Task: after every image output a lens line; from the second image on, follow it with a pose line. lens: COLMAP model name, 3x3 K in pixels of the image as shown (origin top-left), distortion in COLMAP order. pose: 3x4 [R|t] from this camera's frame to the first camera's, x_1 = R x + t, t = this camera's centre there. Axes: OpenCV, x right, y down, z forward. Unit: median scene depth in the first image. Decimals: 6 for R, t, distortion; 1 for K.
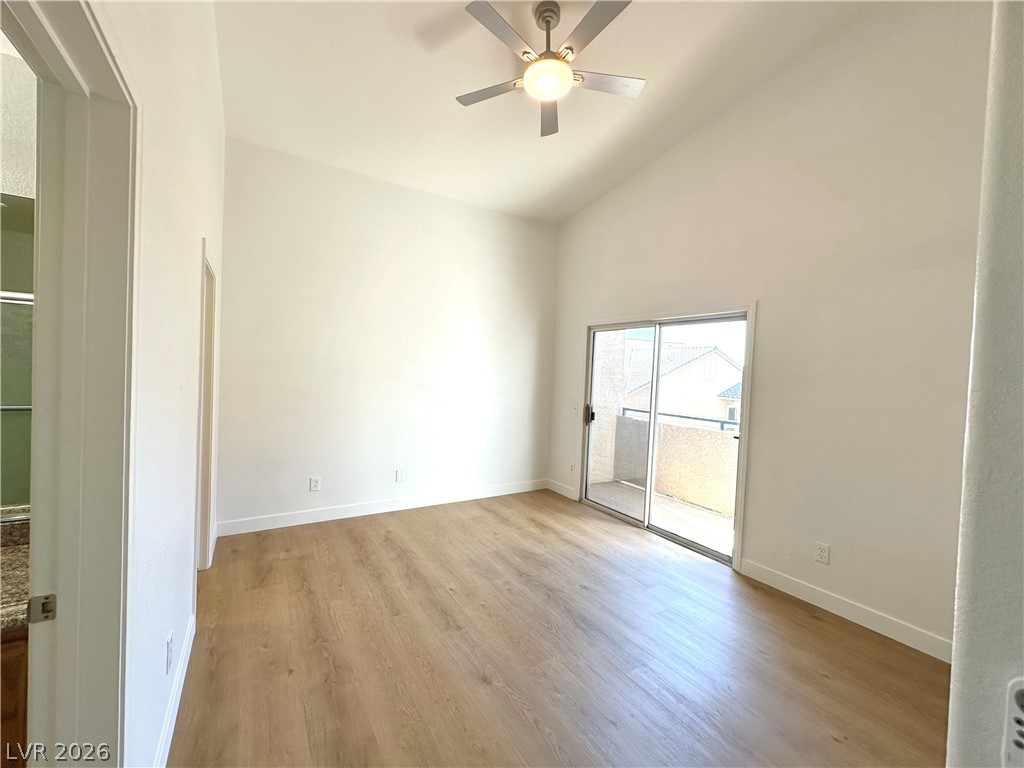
lens RADIAL K [[412.1, 0, 514.2], [0, 412.1, 383.1], [0, 0, 1]] dist [0.001639, 0.000037]
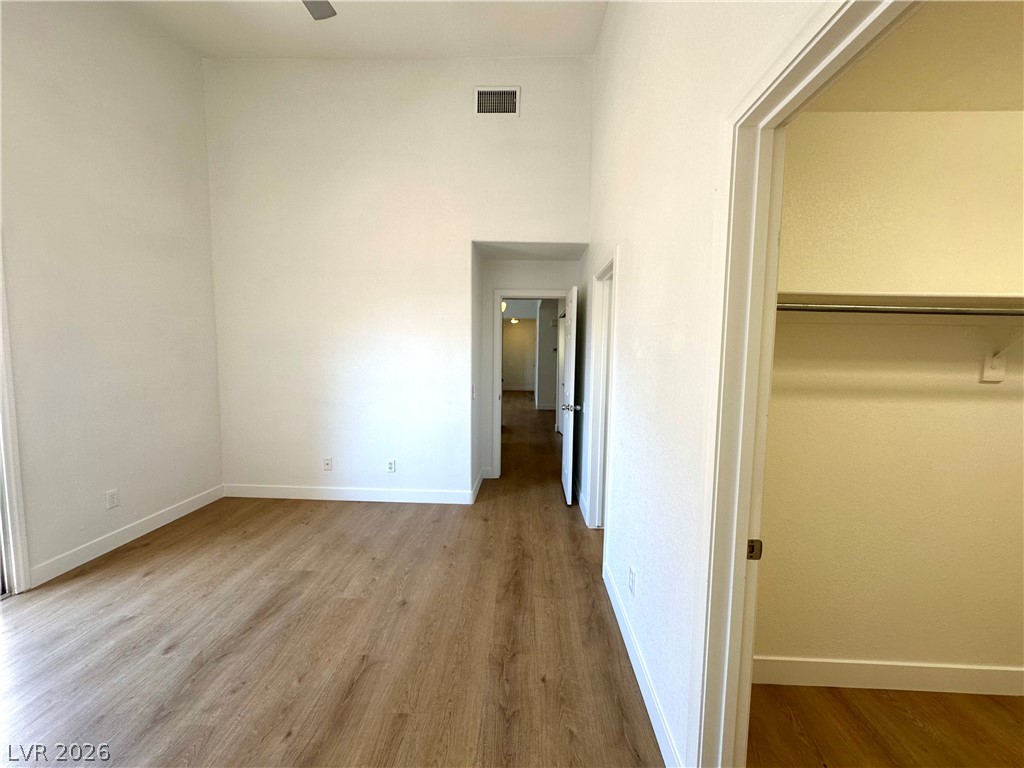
lens RADIAL K [[412.1, 0, 510.7], [0, 412.1, 383.3], [0, 0, 1]] dist [0.001639, 0.000037]
pose [[-0.819621, -0.099400, 0.564217, -0.677992], [-0.034779, 0.991650, 0.124180, -0.055724], [-0.571850, 0.082158, -0.816234, 1.260021]]
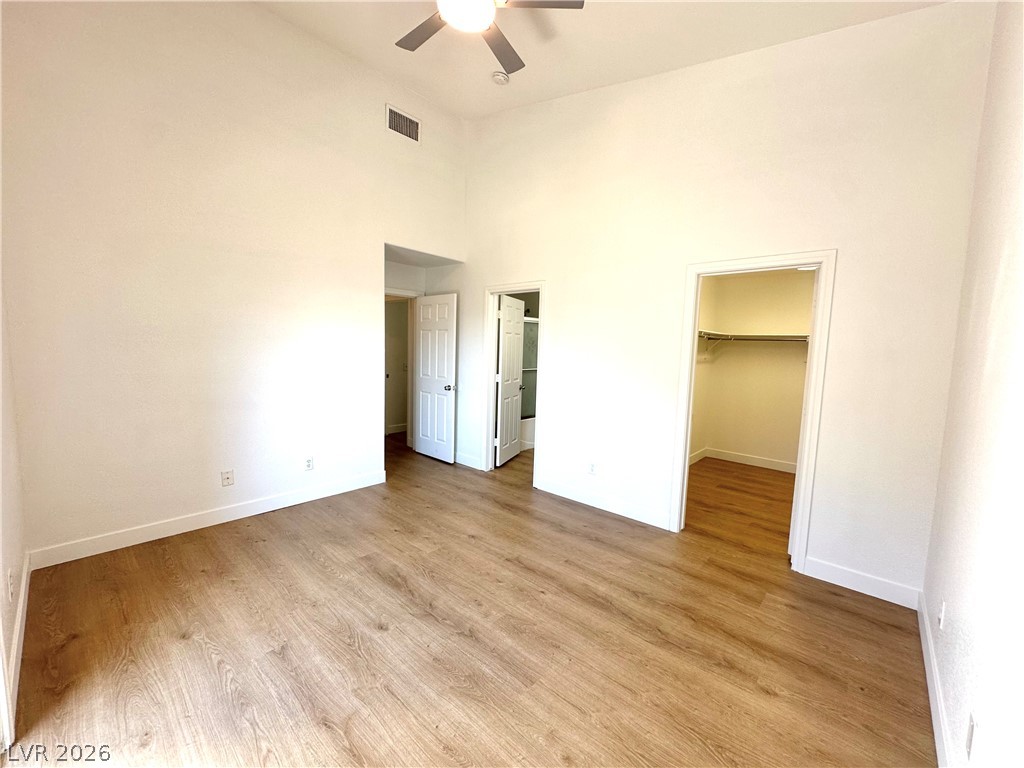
lens RADIAL K [[412.1, 0, 511.3], [0, 412.1, 384.2], [0, 0, 1]] dist [0.001639, 0.000037]
pose [[-0.961936, -0.044309, -0.269658, 0.173910], [-0.075154, 0.991612, 0.105157, -0.031685], [0.262736, 0.121420, -0.957197, 1.796006]]
